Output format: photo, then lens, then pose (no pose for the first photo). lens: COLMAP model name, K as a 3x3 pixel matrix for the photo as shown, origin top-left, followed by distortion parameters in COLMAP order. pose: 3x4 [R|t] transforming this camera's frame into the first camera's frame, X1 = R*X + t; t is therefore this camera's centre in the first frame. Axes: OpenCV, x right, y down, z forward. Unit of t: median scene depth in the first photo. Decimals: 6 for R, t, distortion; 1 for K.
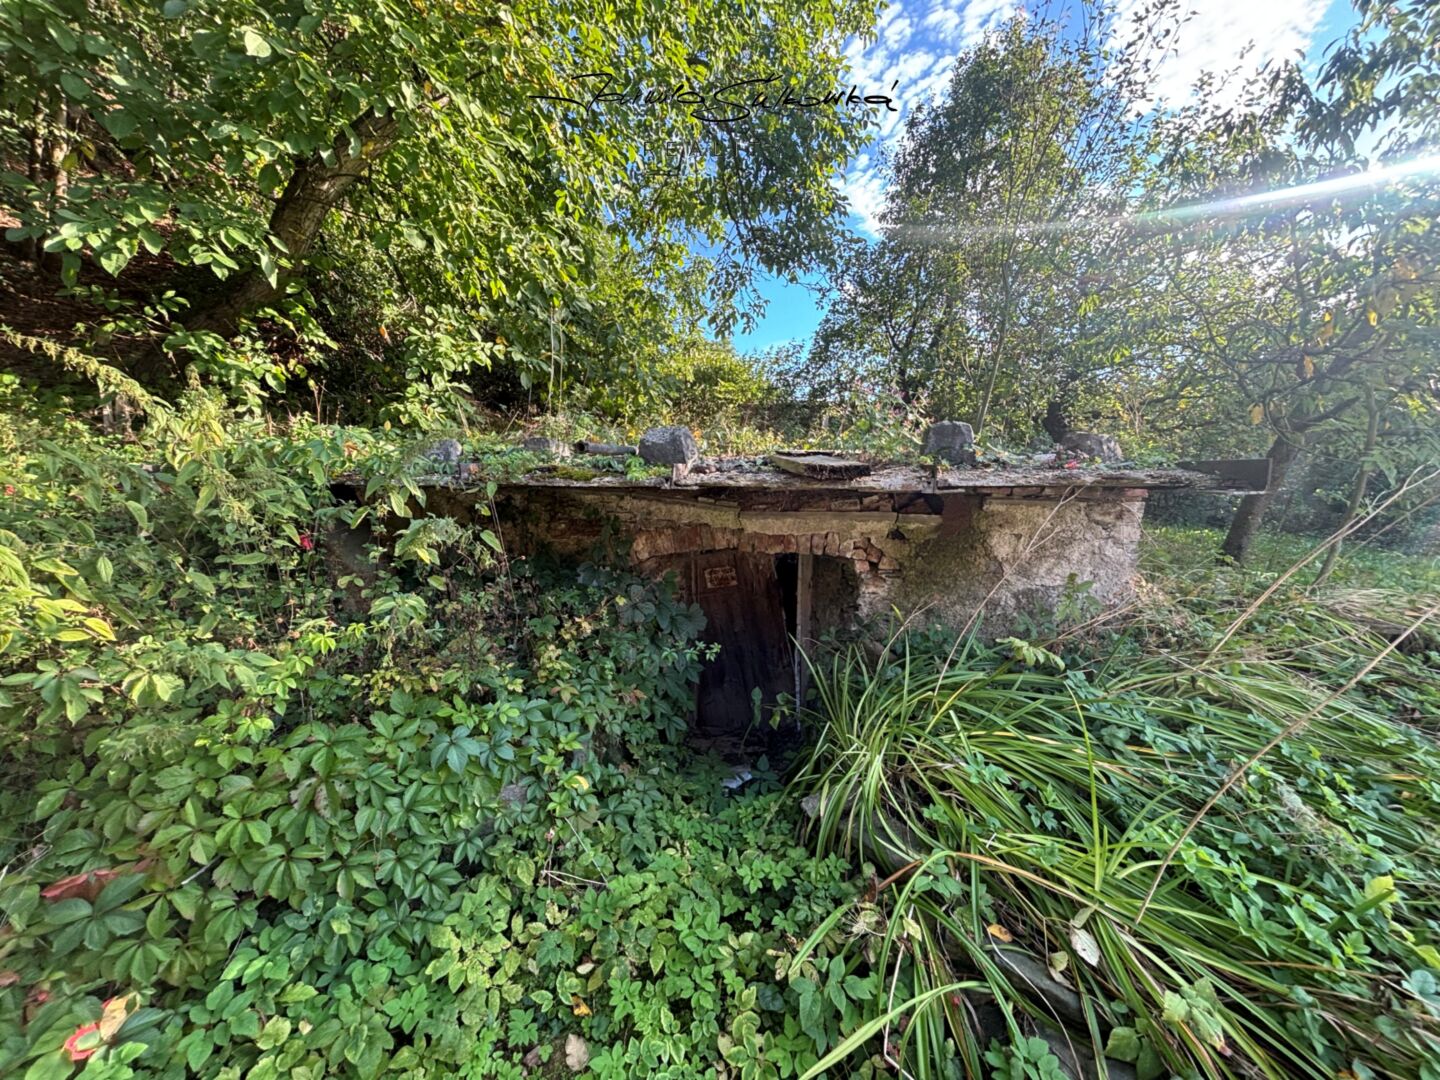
lens RADIAL K [[579.3, 0, 718.4], [0, 579.3, 541.6], [0, 0, 1]] dist [-0.003004, 0.000307]
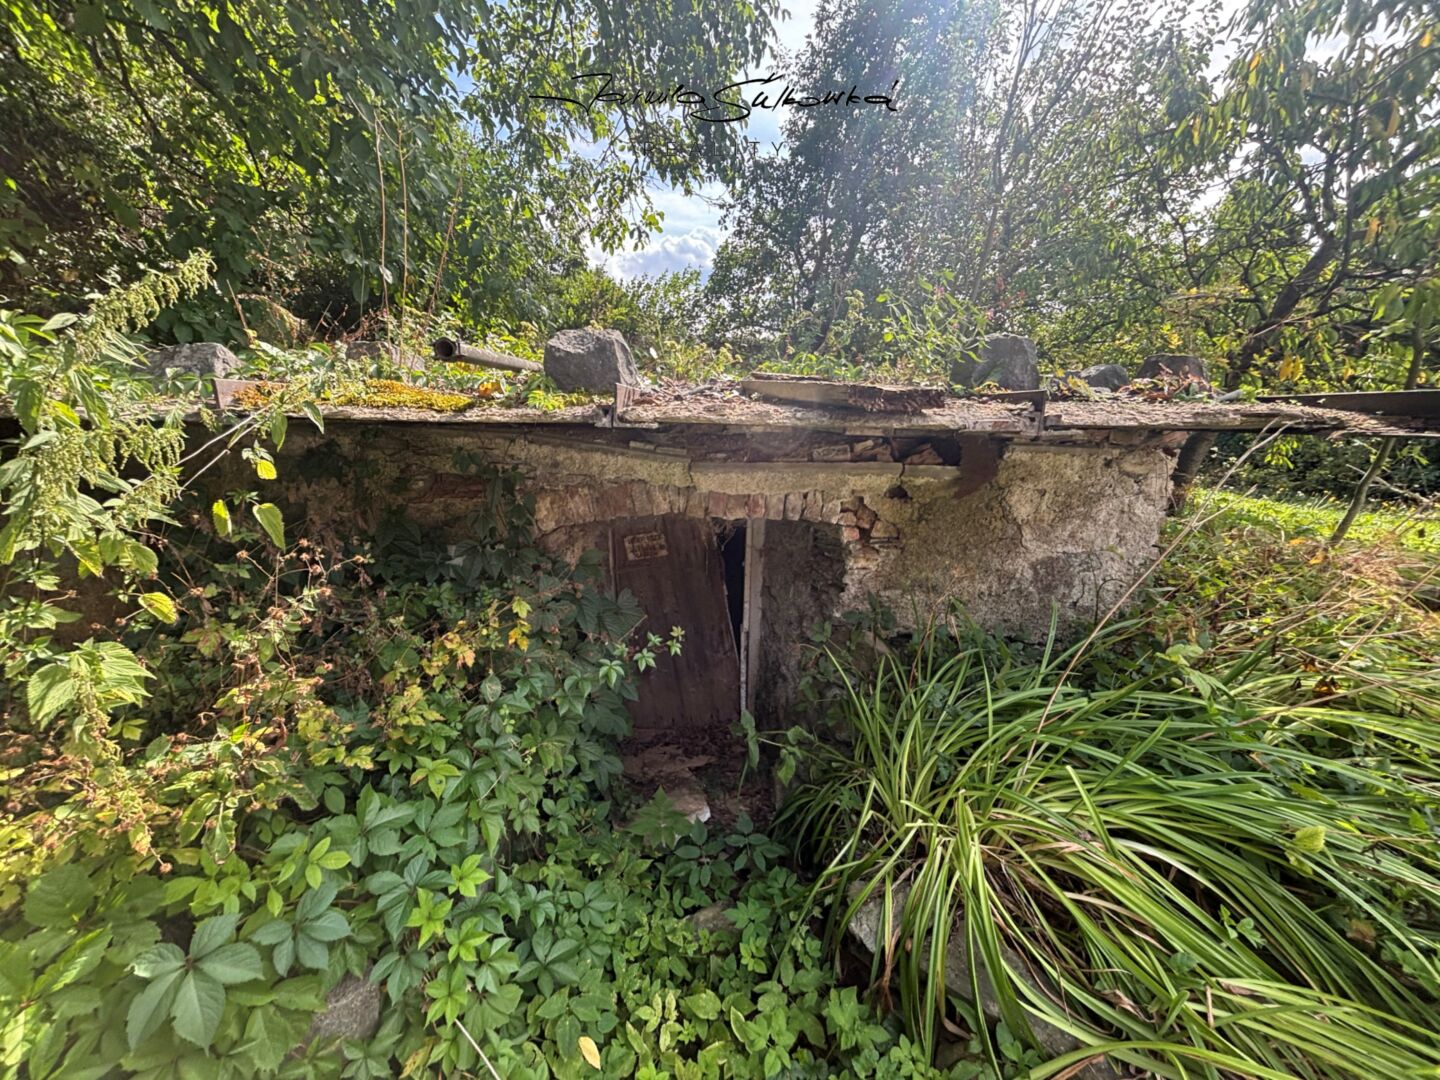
lens RADIAL K [[579.3, 0, 720.6], [0, 579.3, 537.5], [0, 0, 1]] dist [-0.003004, 0.000307]
pose [[0.977490, -0.031077, 0.208680, -0.077182], [0.012876, 0.996036, 0.088017, -0.022052], [-0.210588, -0.083348, 0.974015, 0.295828]]
